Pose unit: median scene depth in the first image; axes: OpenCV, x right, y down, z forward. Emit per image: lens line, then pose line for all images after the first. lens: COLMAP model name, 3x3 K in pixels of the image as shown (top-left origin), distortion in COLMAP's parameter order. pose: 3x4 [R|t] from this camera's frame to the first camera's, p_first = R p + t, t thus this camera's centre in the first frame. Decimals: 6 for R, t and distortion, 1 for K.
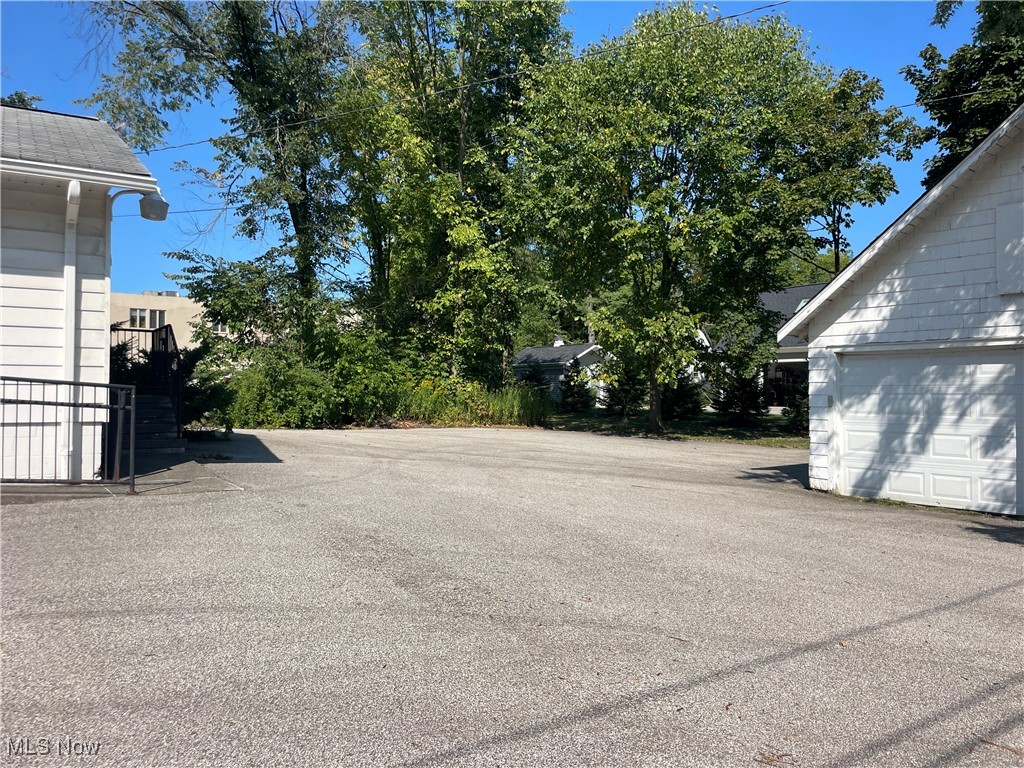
lens RADIAL K [[771.7, 0, 518.8], [0, 771.7, 377.4], [0, 0, 1]] dist [0.081950, -0.113810]
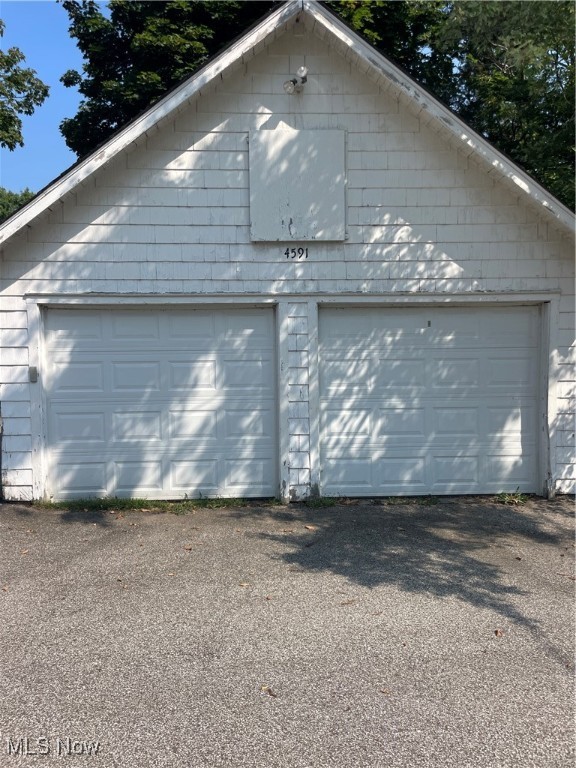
lens RADIAL K [[578.8, 0, 274.1], [0, 578.8, 380.3], [0, 0, 1]] dist [0.081950, -0.113810]
pose [[0.580890, -0.060284, 0.811746, 0.073668], [-0.004568, 0.996997, 0.077311, -0.004171], [-0.813969, -0.048617, 0.578870, 0.385425]]
